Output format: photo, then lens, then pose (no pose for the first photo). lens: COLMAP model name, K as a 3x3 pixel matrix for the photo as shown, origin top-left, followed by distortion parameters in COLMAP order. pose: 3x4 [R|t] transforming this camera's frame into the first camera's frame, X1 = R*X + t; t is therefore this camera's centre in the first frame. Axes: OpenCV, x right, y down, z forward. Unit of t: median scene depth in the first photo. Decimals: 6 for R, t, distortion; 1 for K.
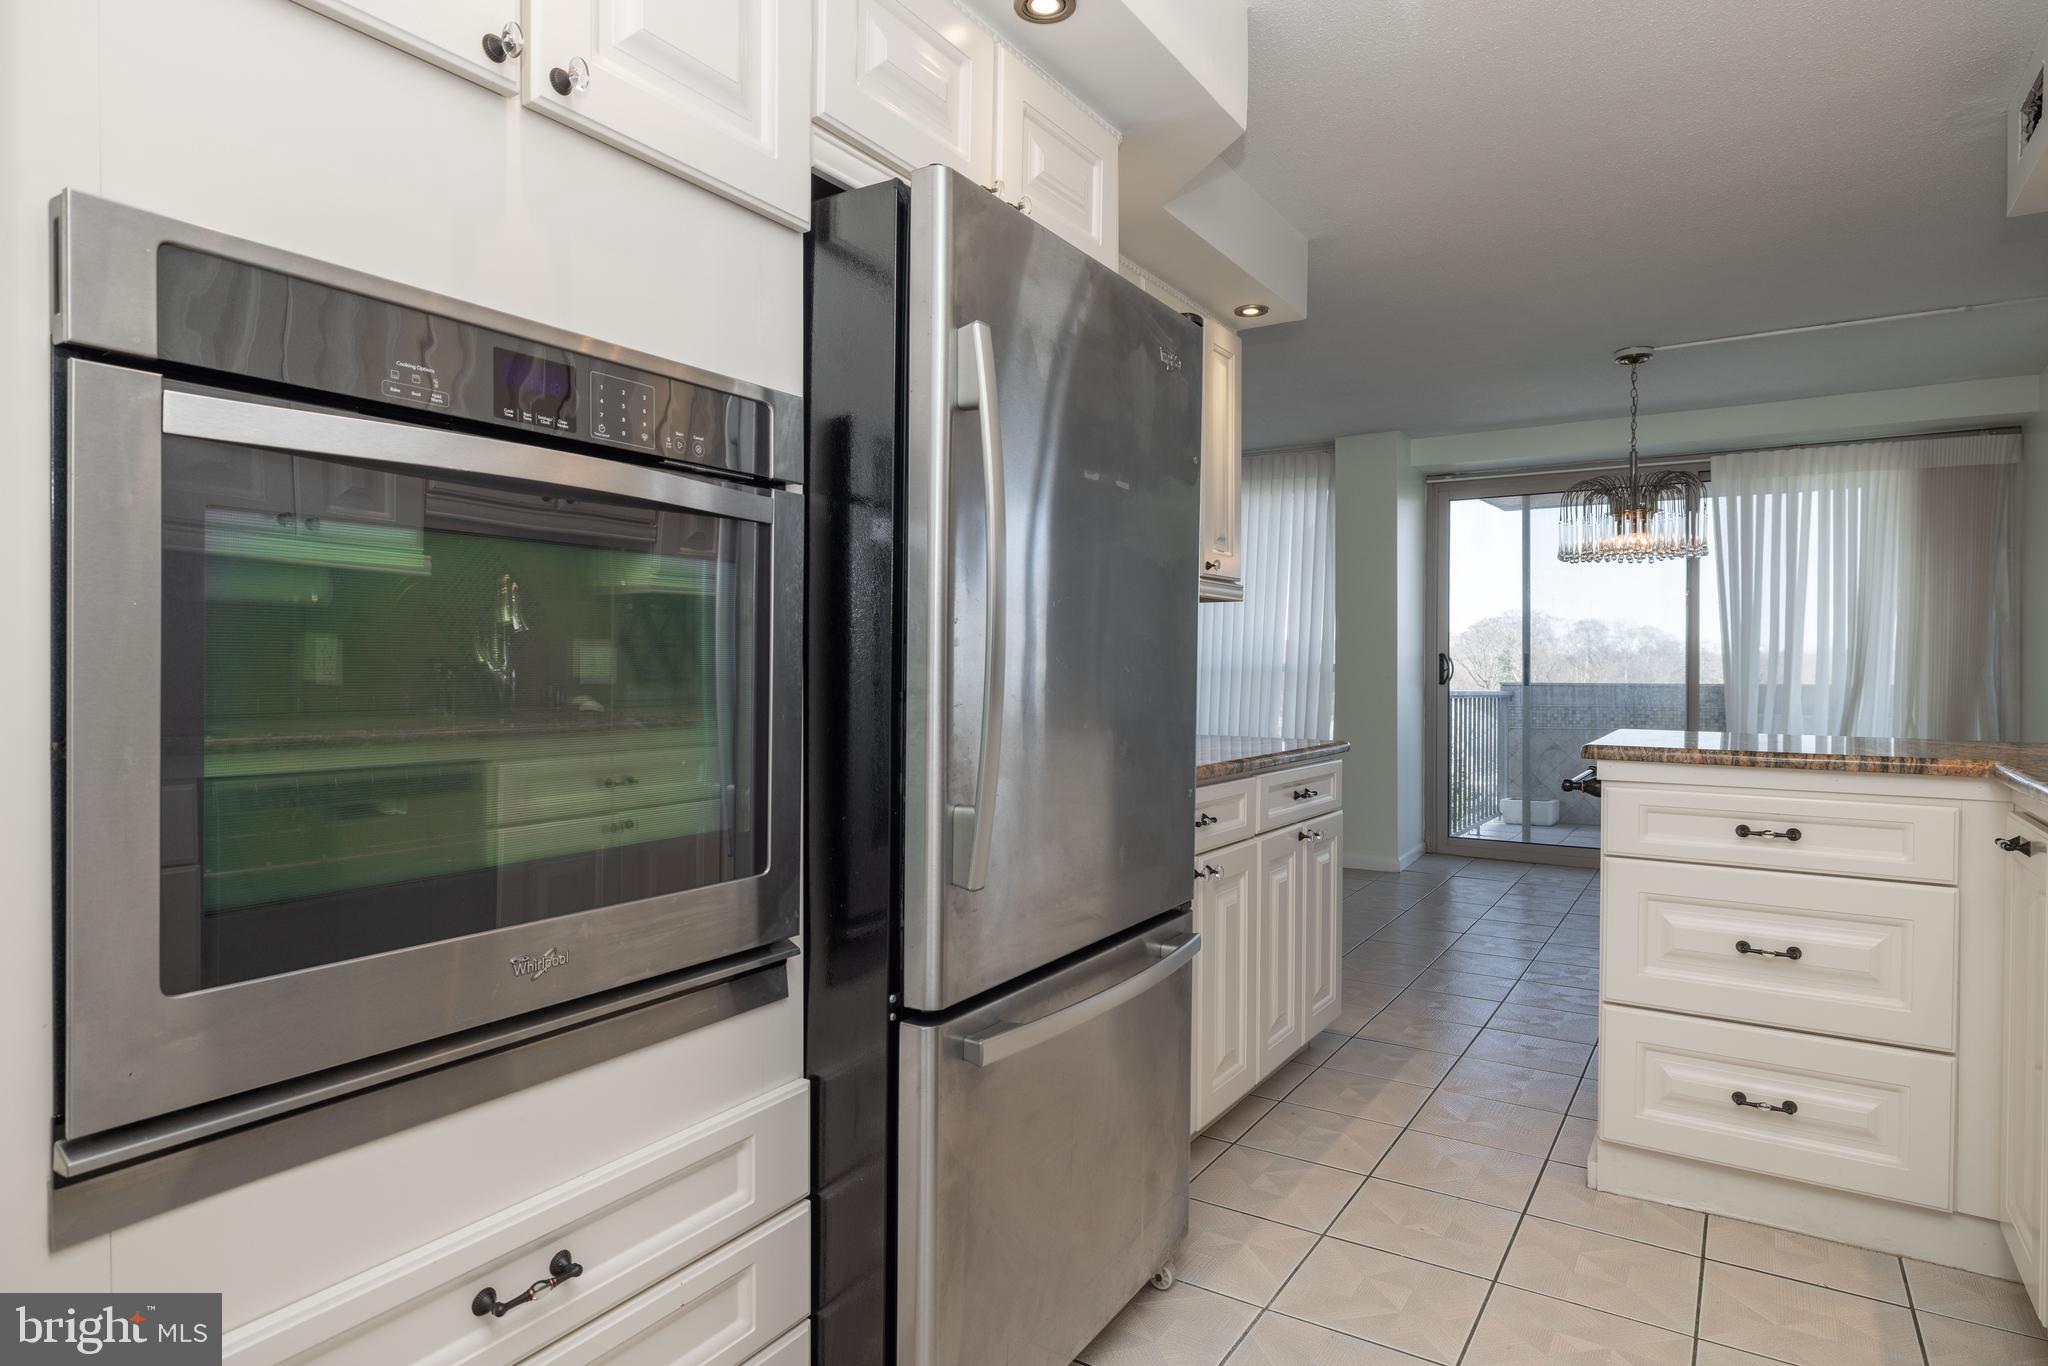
lens RADIAL K [[1143.1, 0, 1029.2], [0, 1143.1, 681.6], [0, 0, 1]] dist [-0.002568, -0.000332]
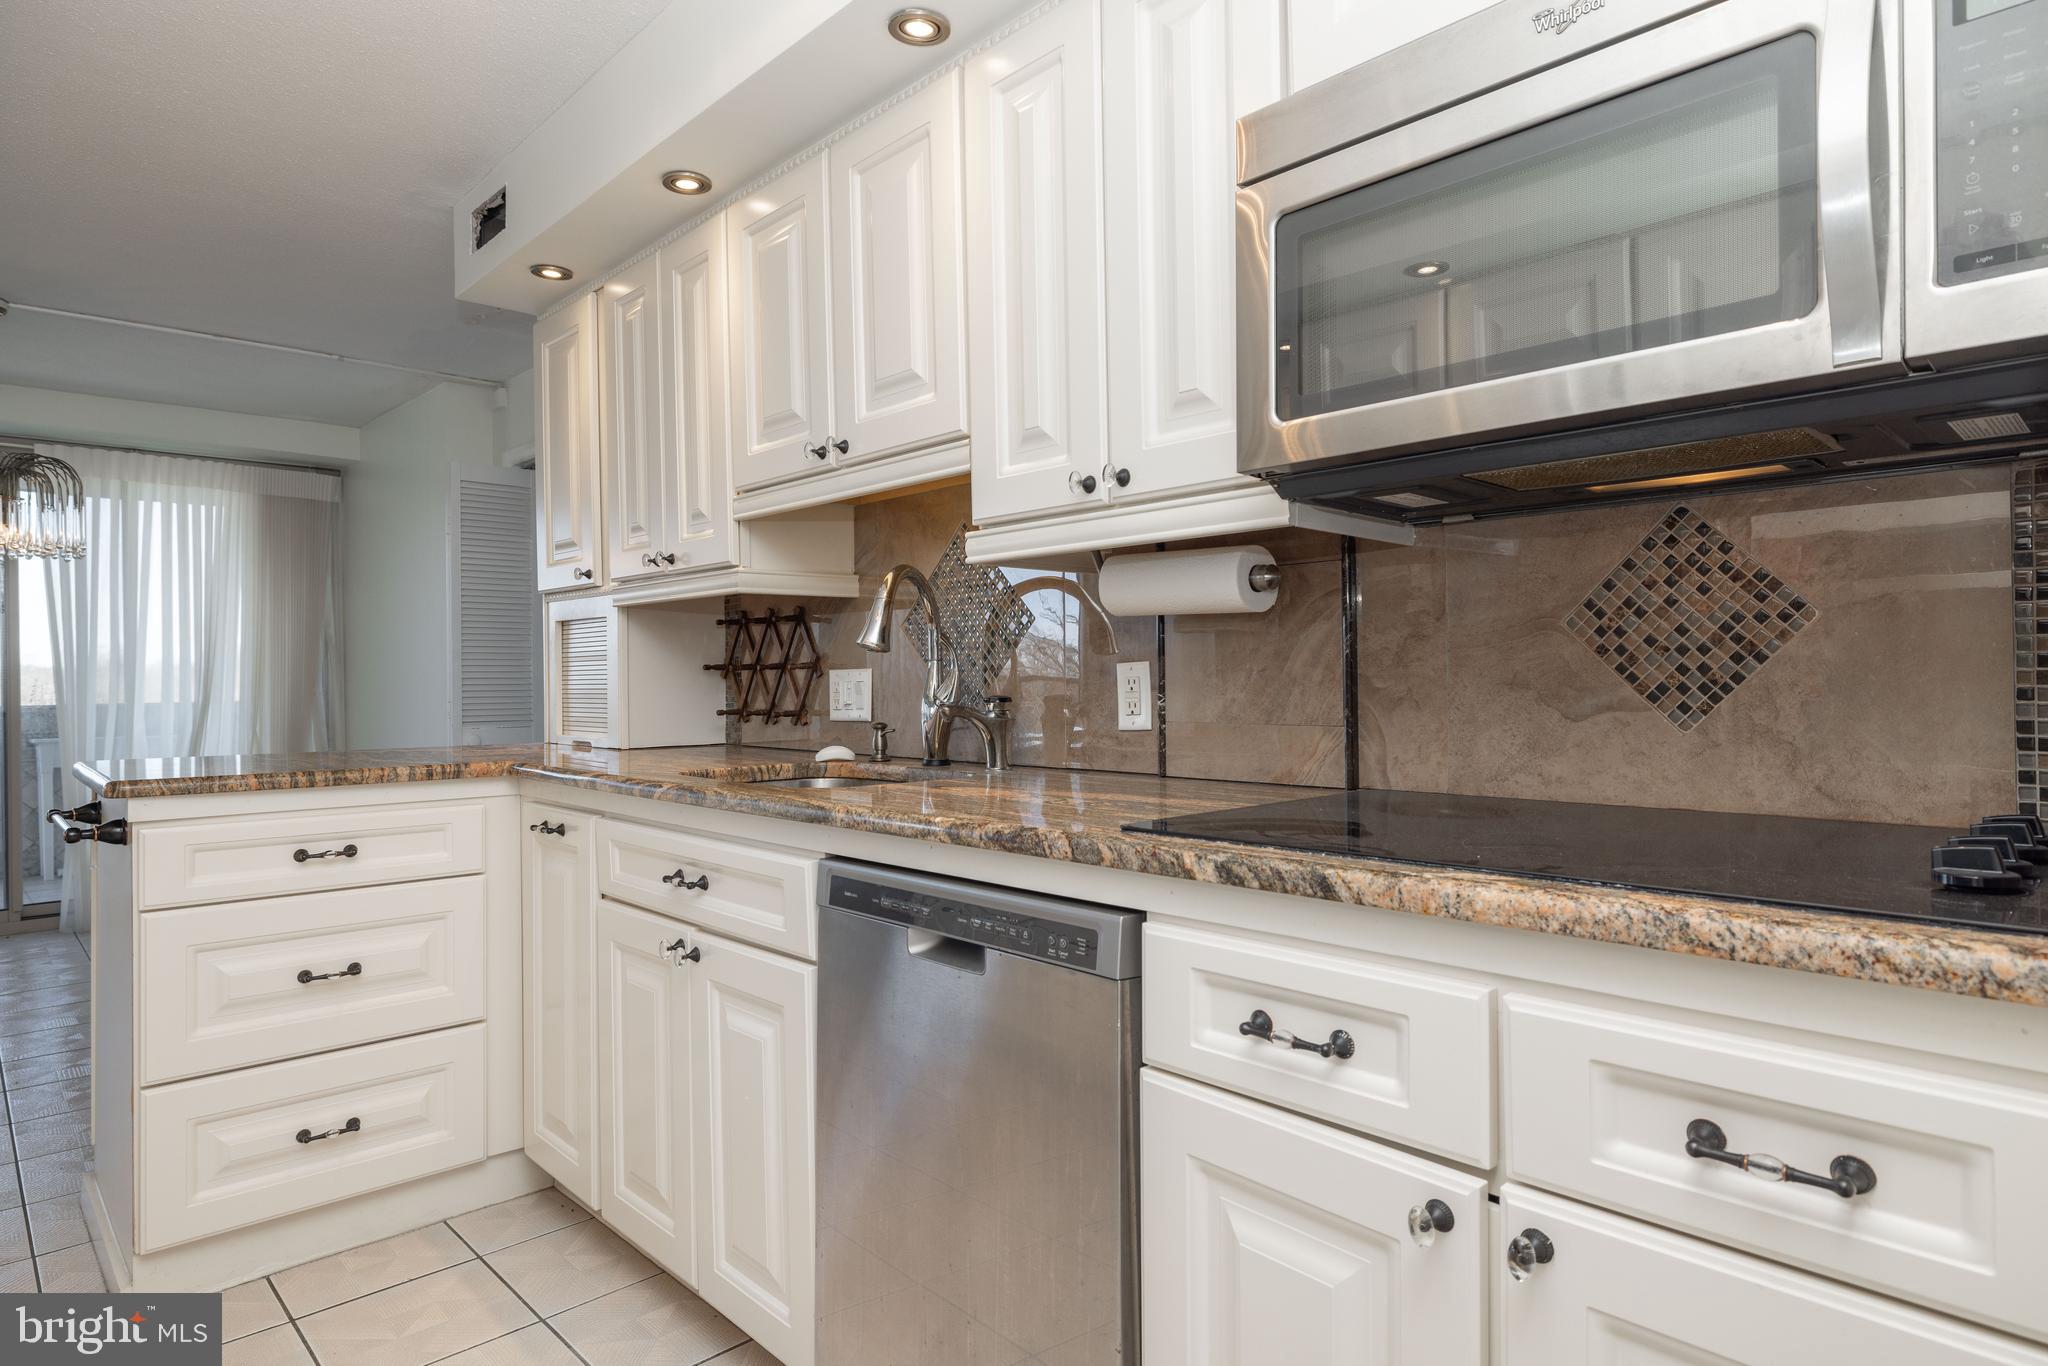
lens RADIAL K [[1143.1, 0, 1039.5], [0, 1143.1, 674.5], [0, 0, 1]] dist [-0.002568, -0.000332]
pose [[0.234078, -0.001358, 0.972217, -0.121648], [0.023891, 0.999705, -0.004356, -0.001513], [-0.971924, 0.024247, 0.234041, 0.128652]]
